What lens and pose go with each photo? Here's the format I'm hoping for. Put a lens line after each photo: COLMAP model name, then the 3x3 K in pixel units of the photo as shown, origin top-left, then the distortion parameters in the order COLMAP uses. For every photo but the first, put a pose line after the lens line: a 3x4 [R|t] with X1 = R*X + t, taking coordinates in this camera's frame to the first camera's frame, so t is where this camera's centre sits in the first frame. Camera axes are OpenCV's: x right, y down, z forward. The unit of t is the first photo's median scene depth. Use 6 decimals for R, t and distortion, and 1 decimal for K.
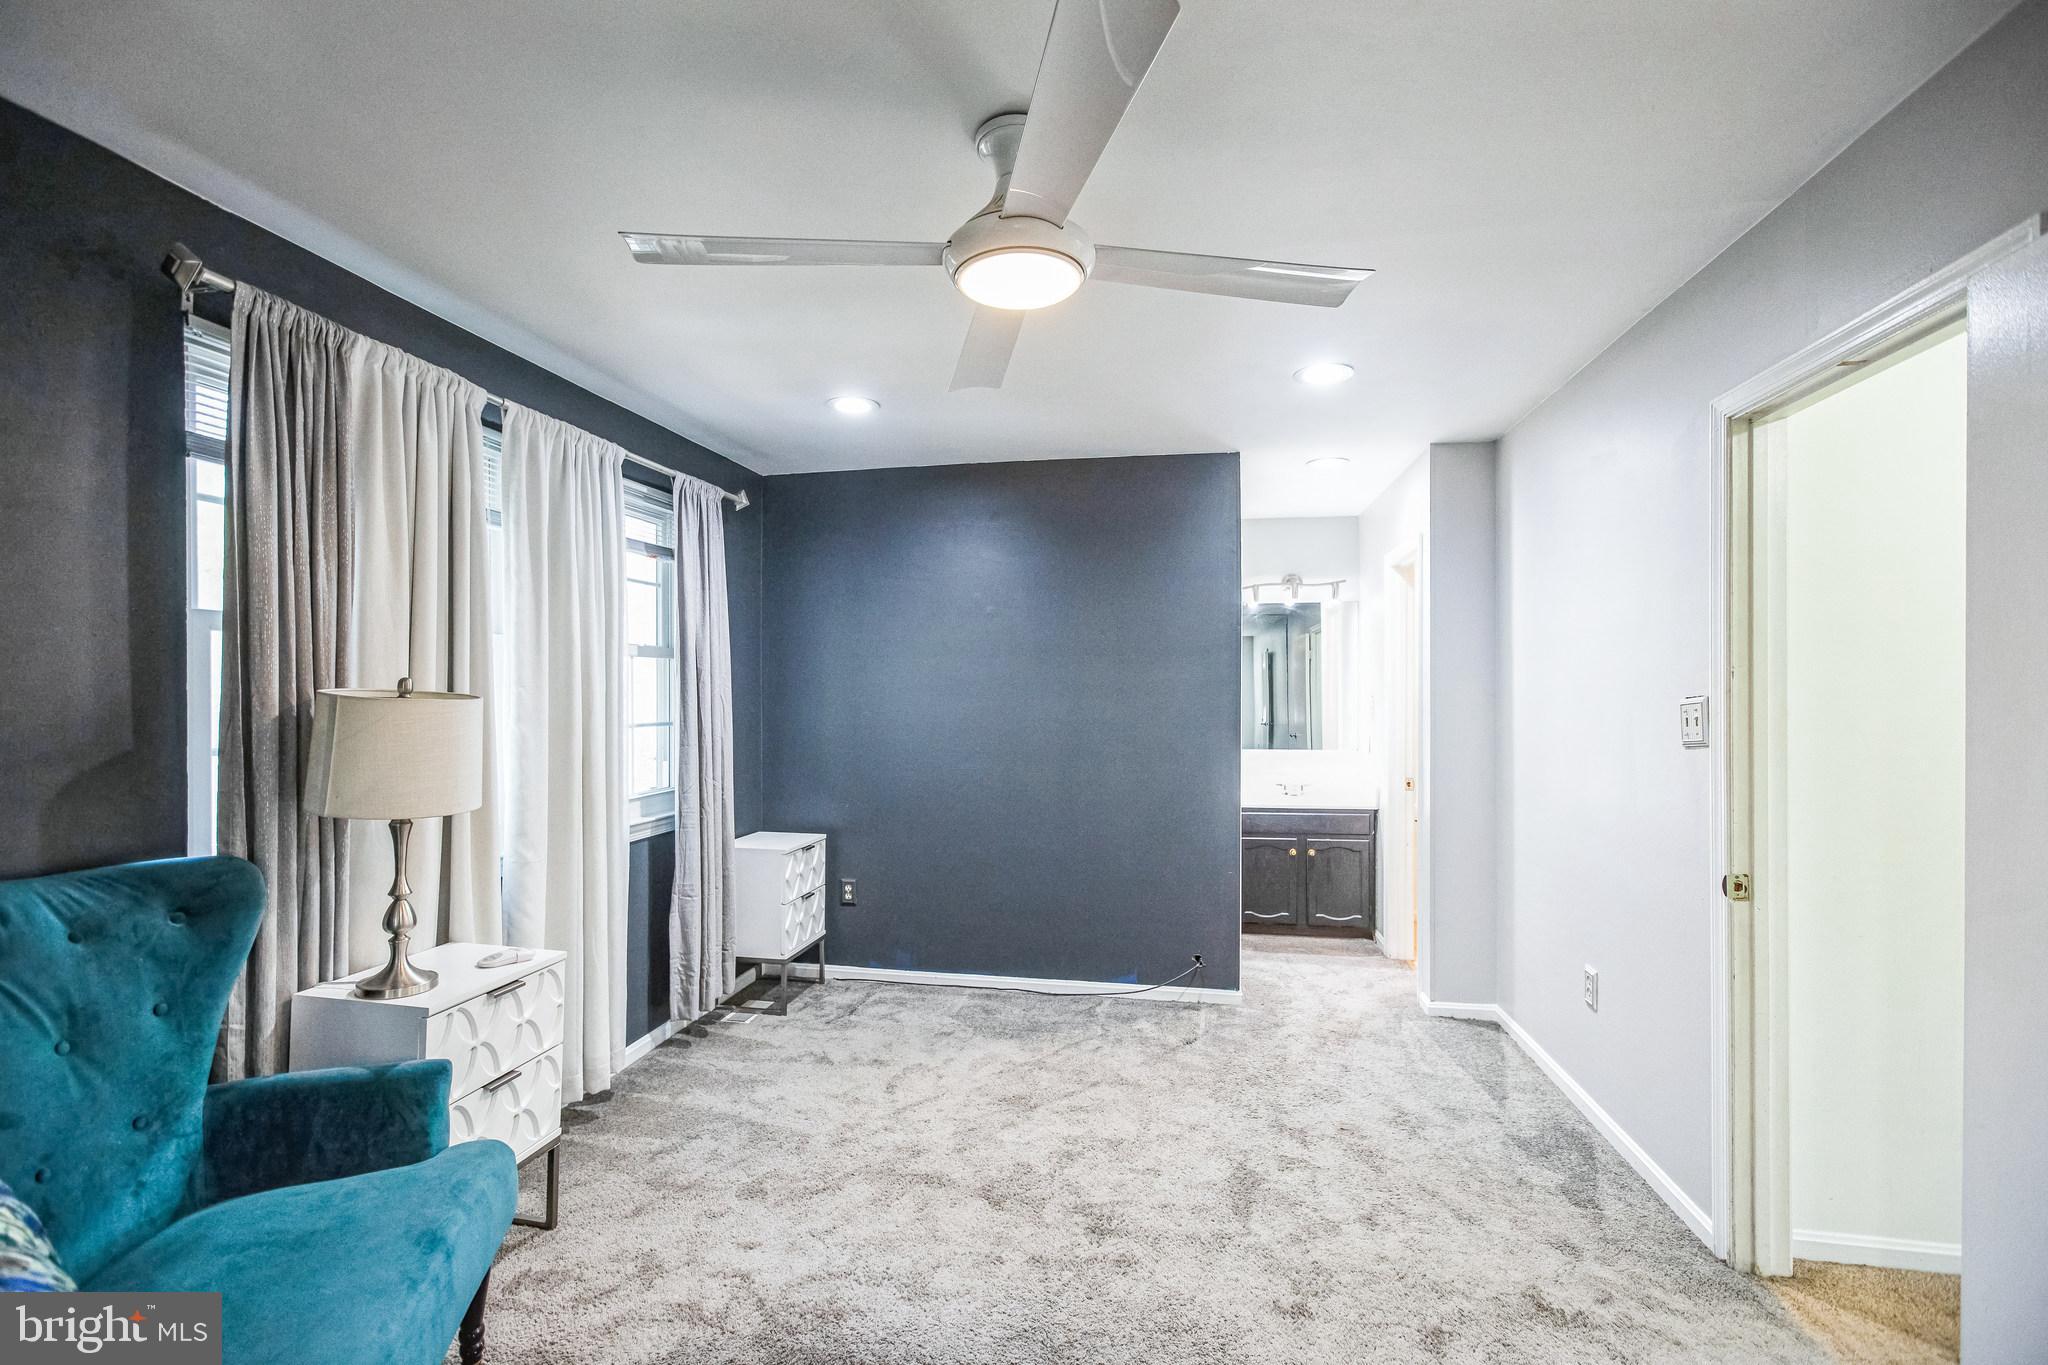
lens RADIAL K [[909.1, 0, 1014.6], [0, 909.1, 667.2], [0, 0, 1]] dist [-0.002336, 0.001003]
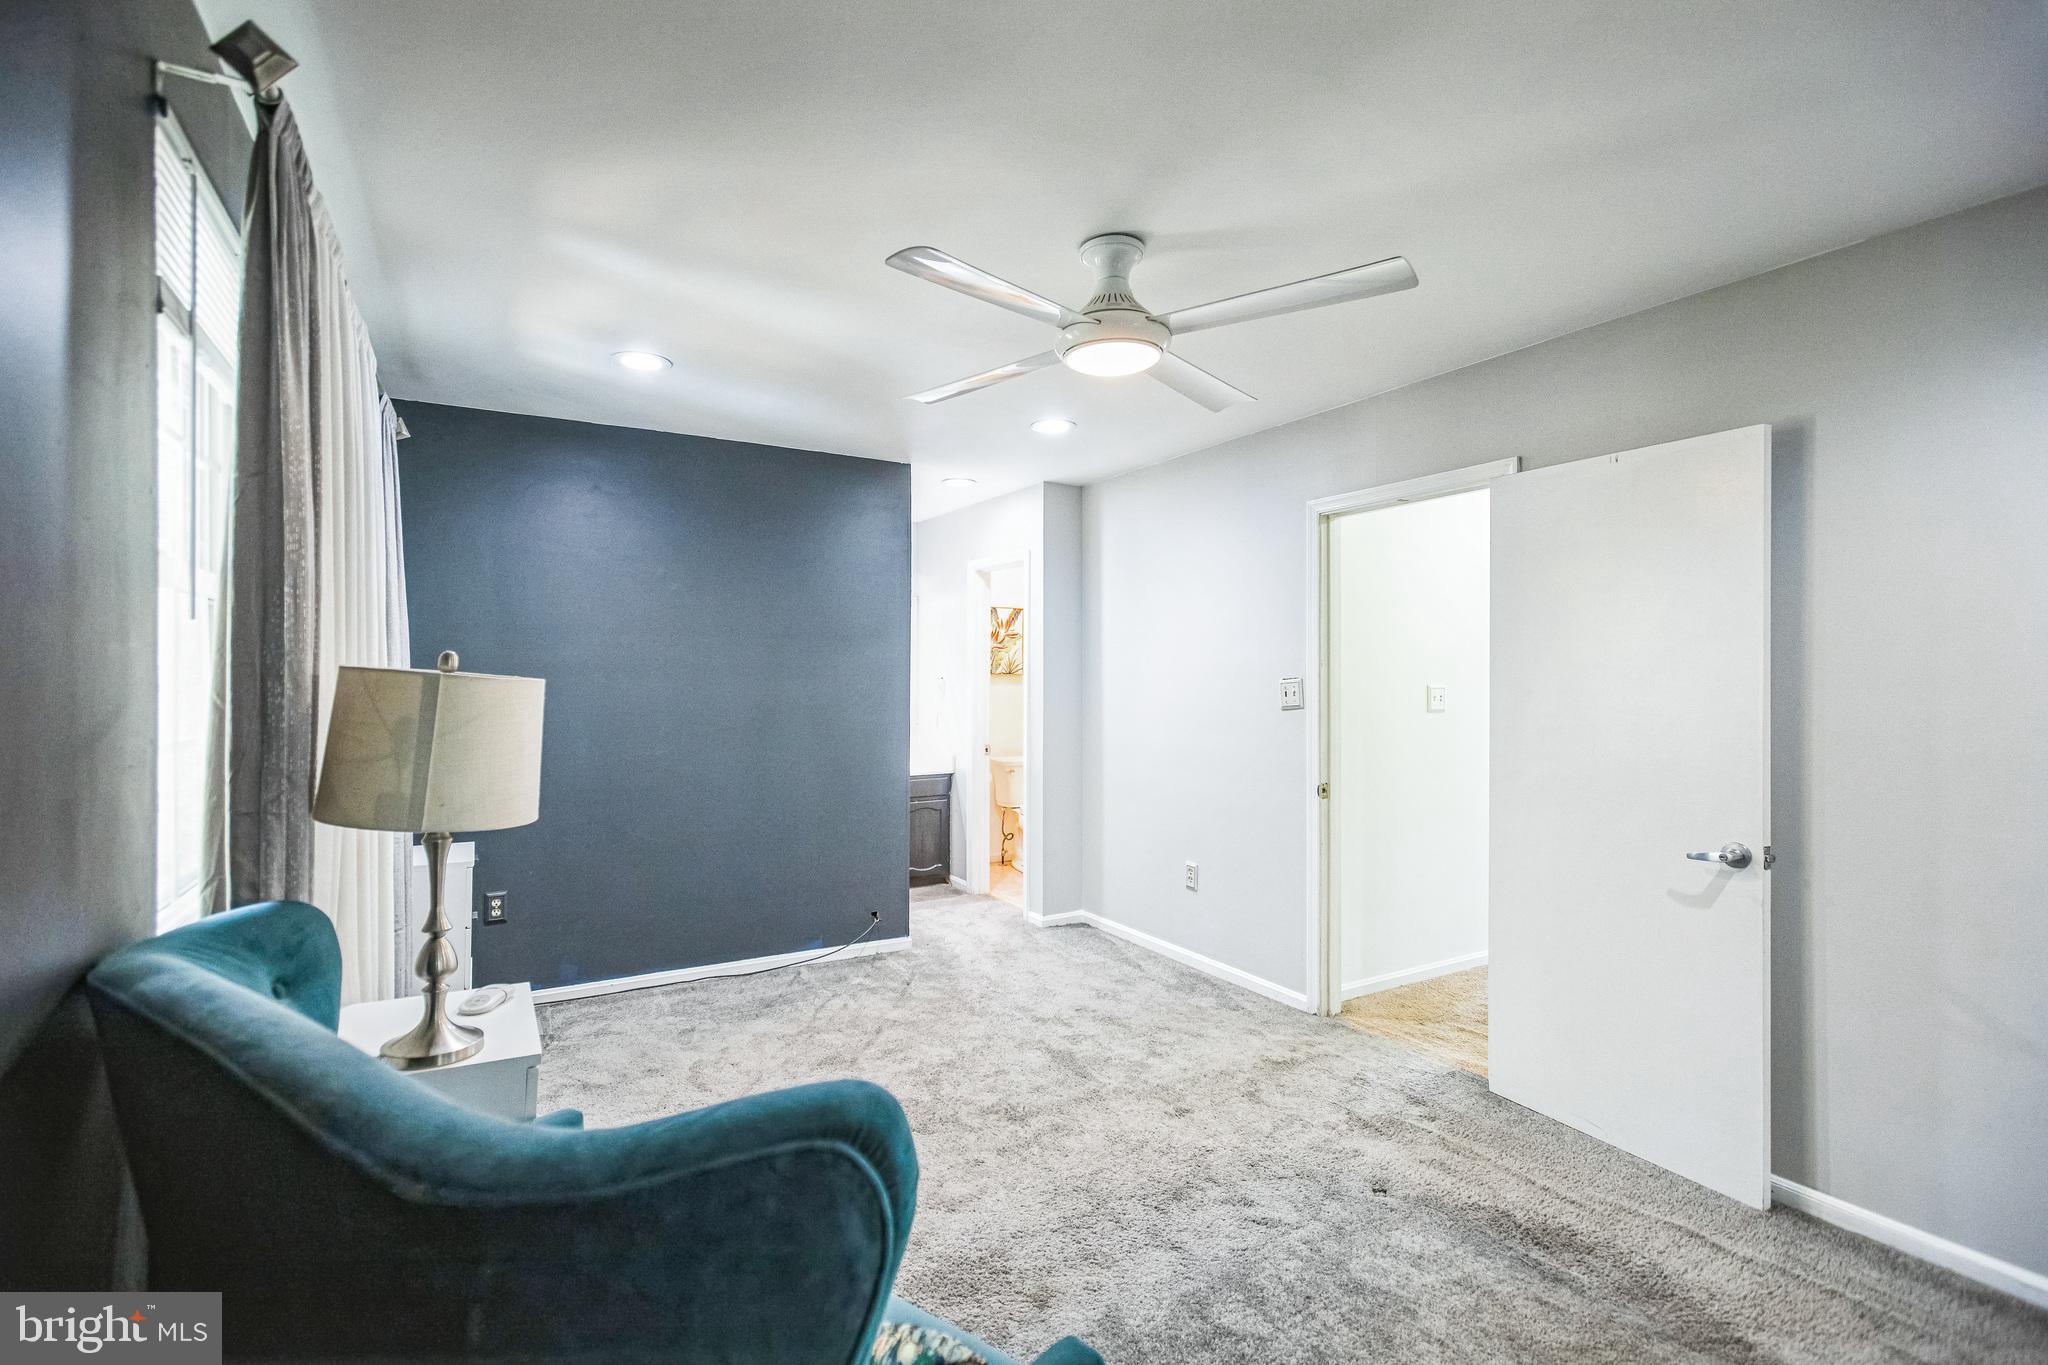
lens RADIAL K [[917.8, 0, 1021.0], [0, 917.8, 632.3], [0, 0, 1]] dist [-0.017005, 0.000410]
pose [[0.752766, 0.035954, 0.657305, -0.502983], [-0.024541, 0.999346, -0.026557, 0.003430], [-0.657830, 0.003860, 0.753156, 0.053201]]
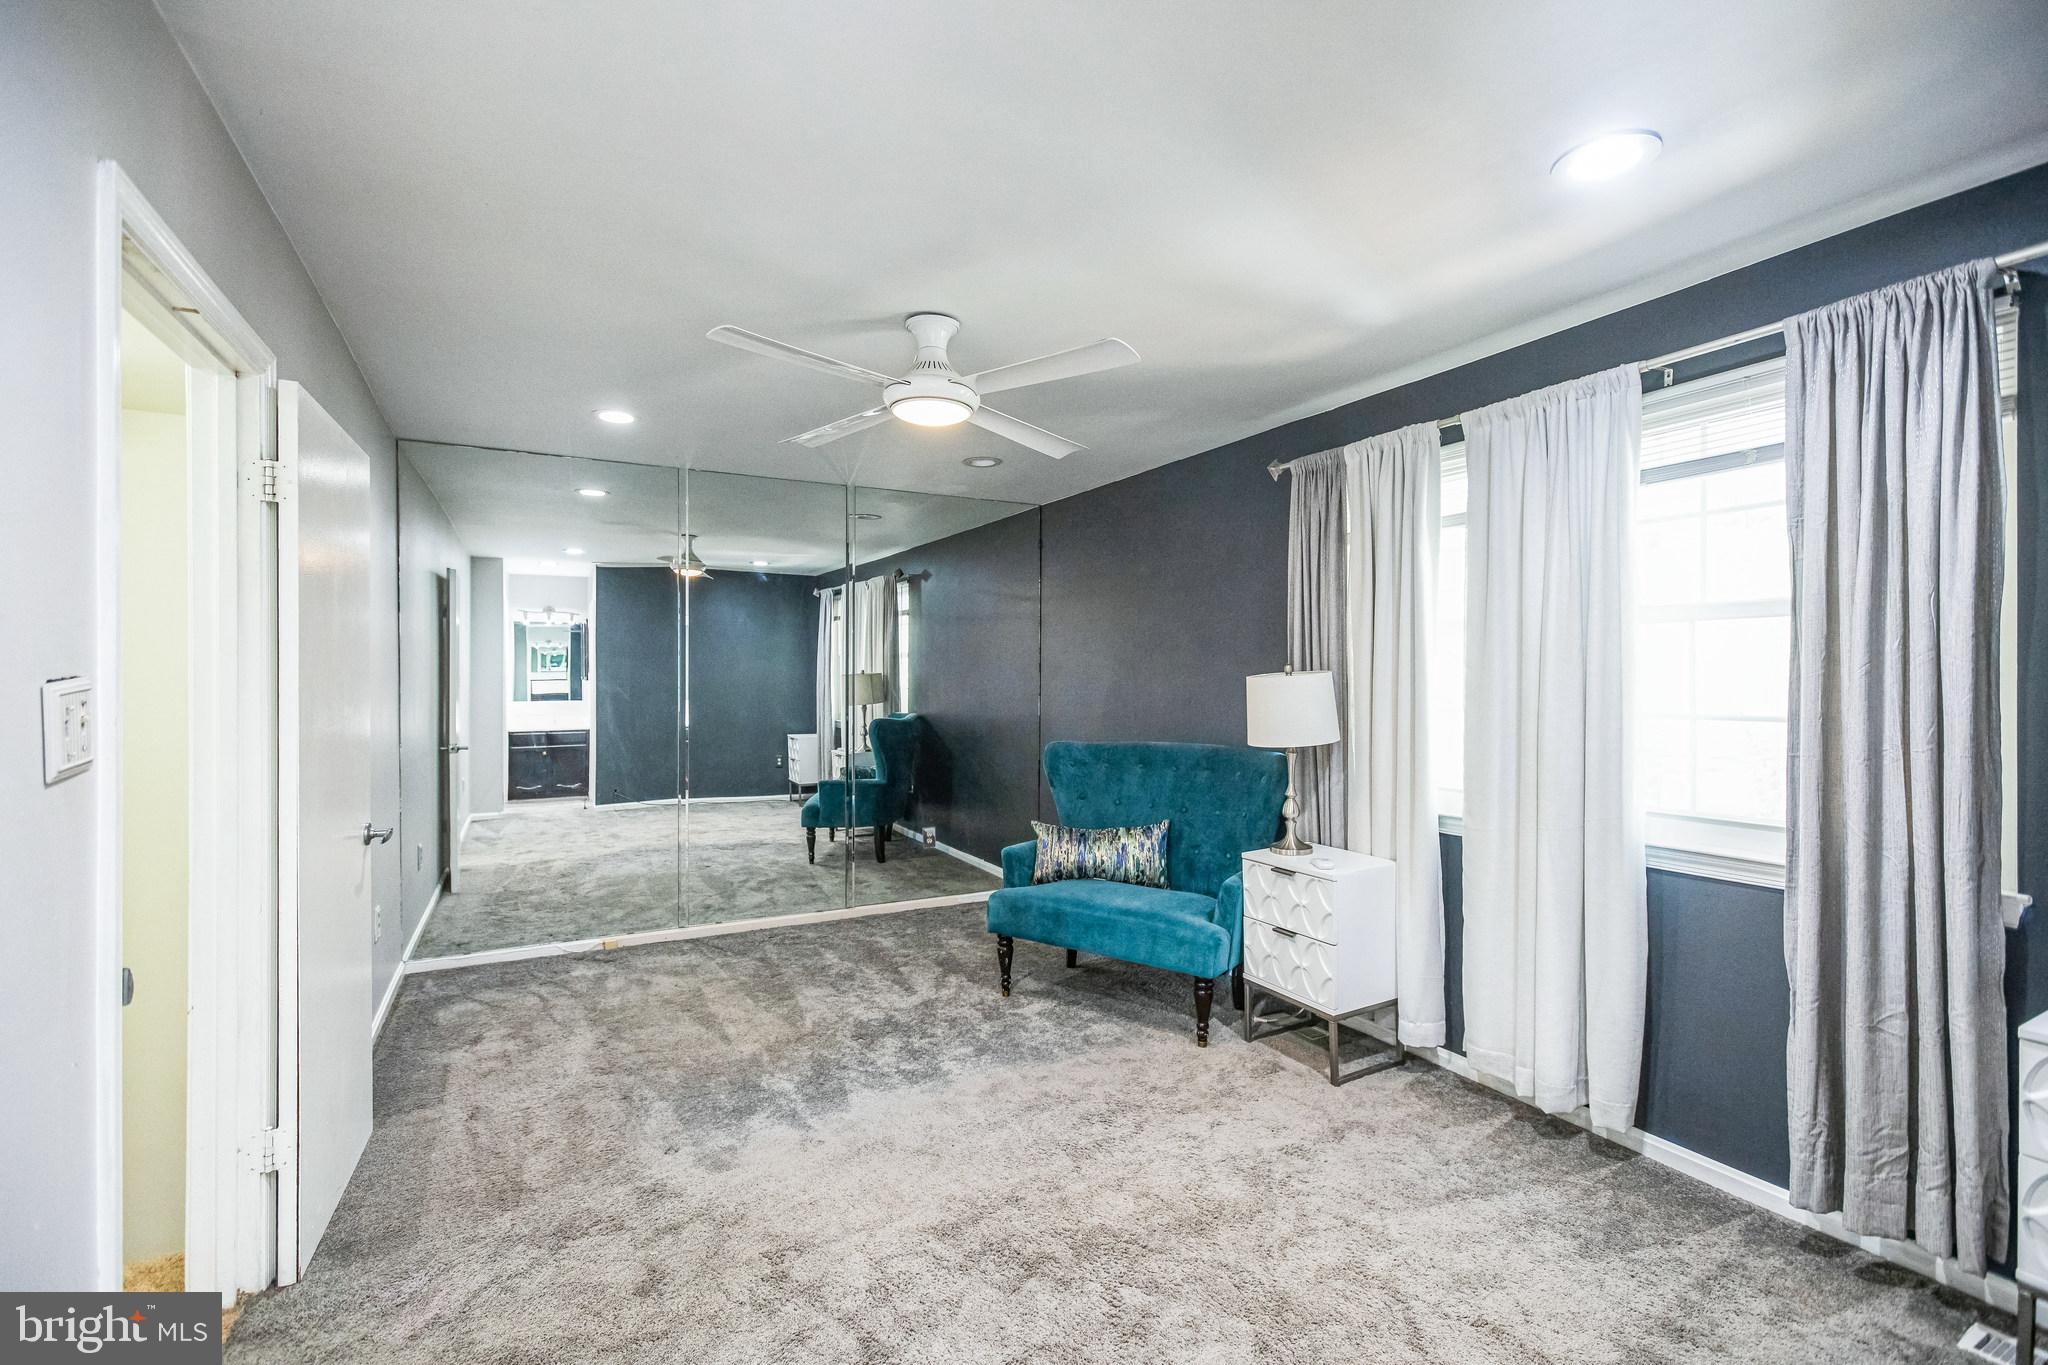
lens RADIAL K [[908.4, 0, 1024.0], [0, 908.4, 682.5], [0, 0, 1]] dist [0.003762, 0.000373]
pose [[-0.777158, -0.003060, -0.629298, 0.453560], [0.015030, 0.999613, -0.023421, 0.044935], [0.629126, -0.027660, -0.776811, 1.210117]]
